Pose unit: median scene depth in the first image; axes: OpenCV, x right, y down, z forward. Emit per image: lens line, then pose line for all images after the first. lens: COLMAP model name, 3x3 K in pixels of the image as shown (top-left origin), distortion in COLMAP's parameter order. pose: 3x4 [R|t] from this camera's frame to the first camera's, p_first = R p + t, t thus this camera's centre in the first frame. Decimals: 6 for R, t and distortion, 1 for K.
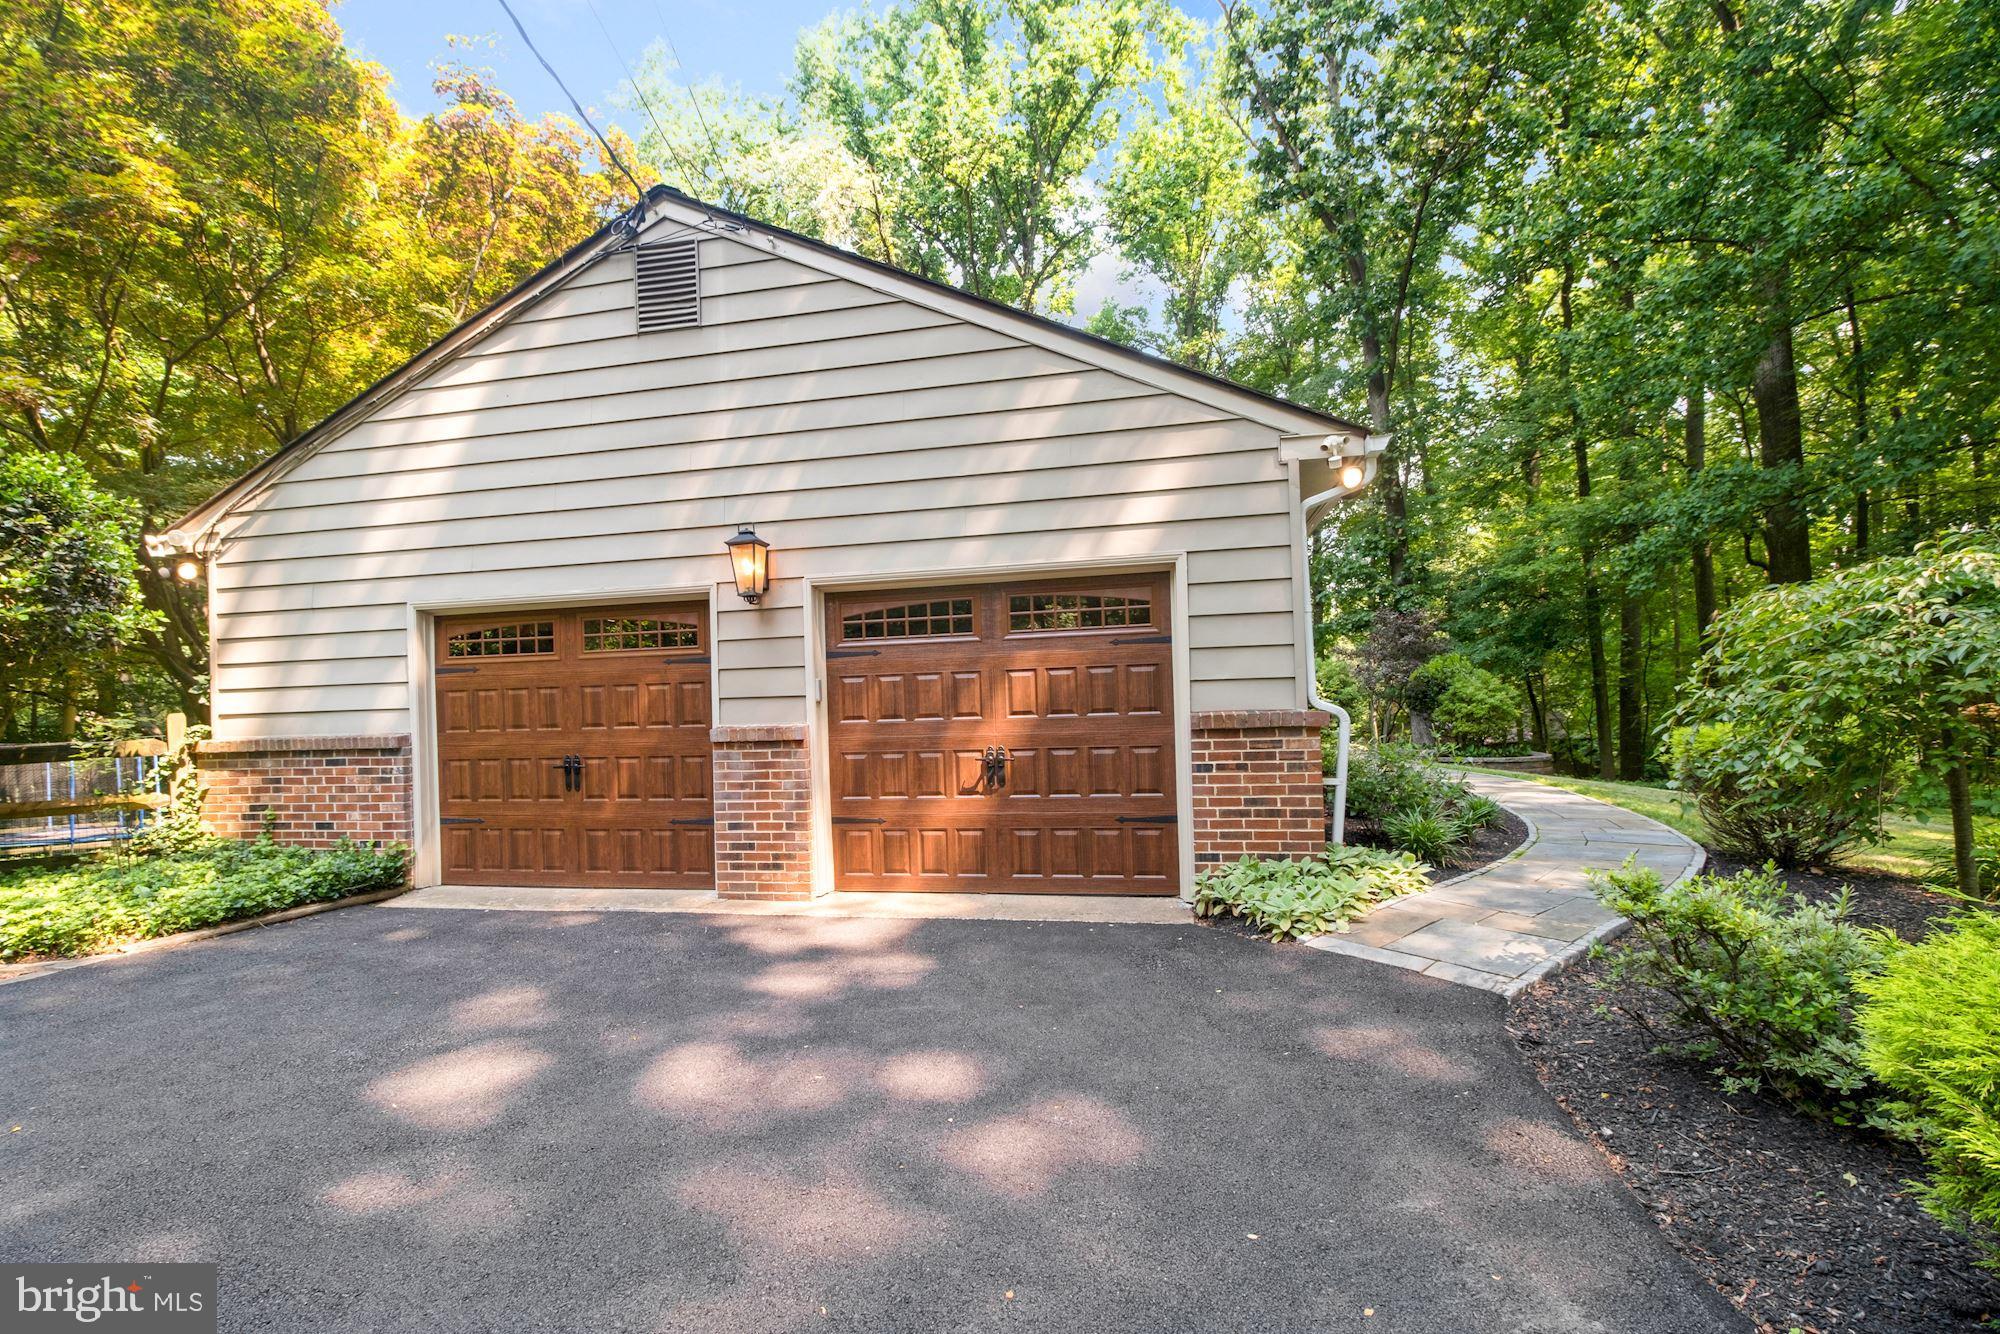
lens RADIAL K [[892.8, 0, 991.1], [0, 892.8, 680.9], [0, 0, 1]] dist [-0.001923, -0.011307]
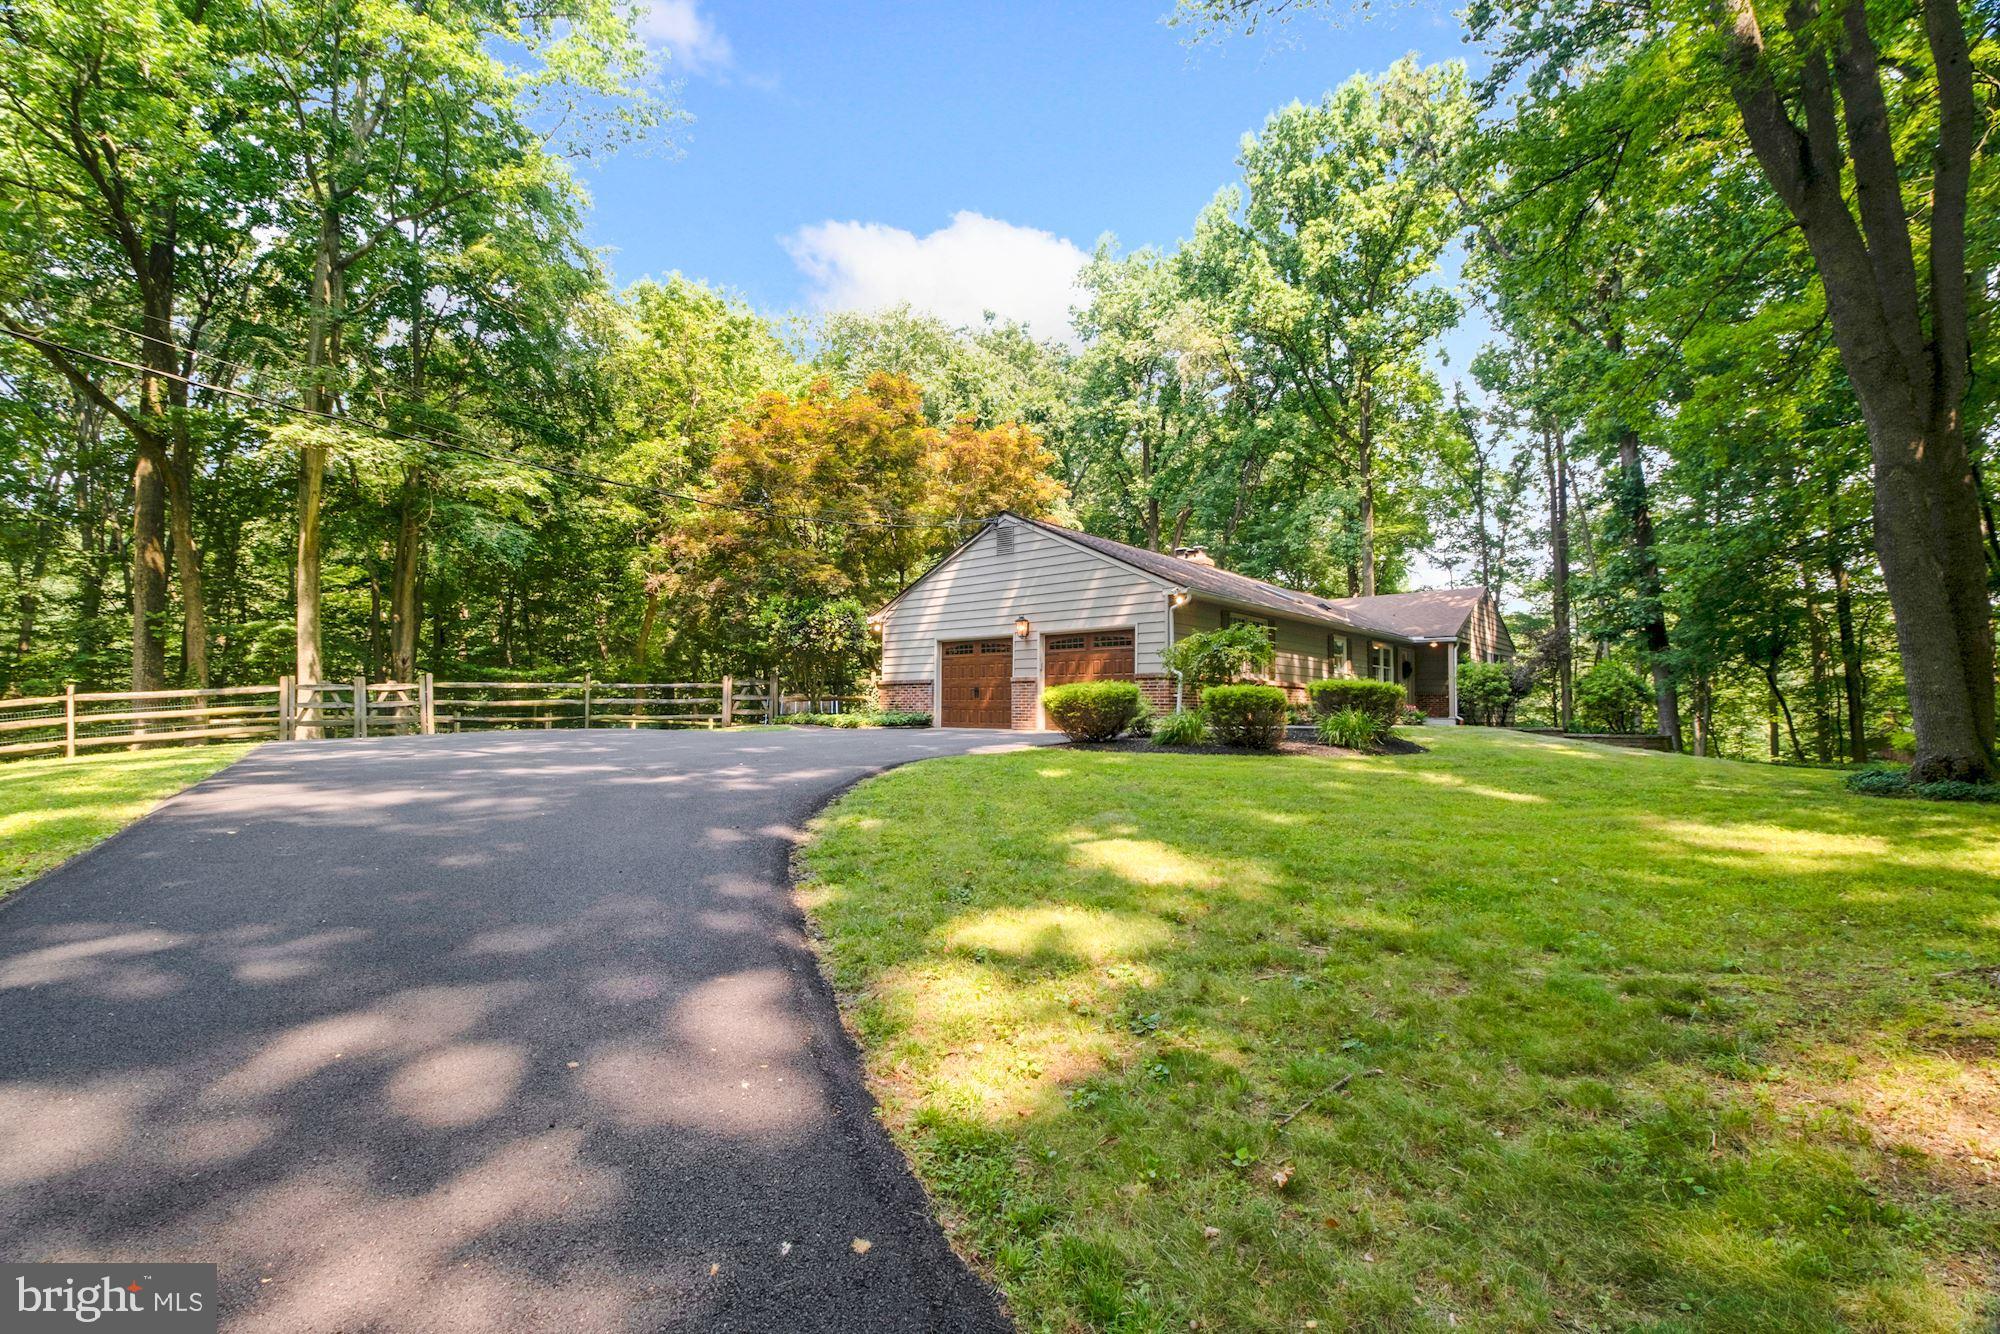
lens RADIAL K [[904.6, 0, 989.1], [0, 904.6, 698.5], [0, 0, 1]] dist [-0.001236, -0.010588]
pose [[0.870890, 0.027376, -0.490715, 1.210550], [-0.022509, 0.999621, 0.015819, 0.078699], [0.490963, -0.002731, 0.871176, -1.878774]]
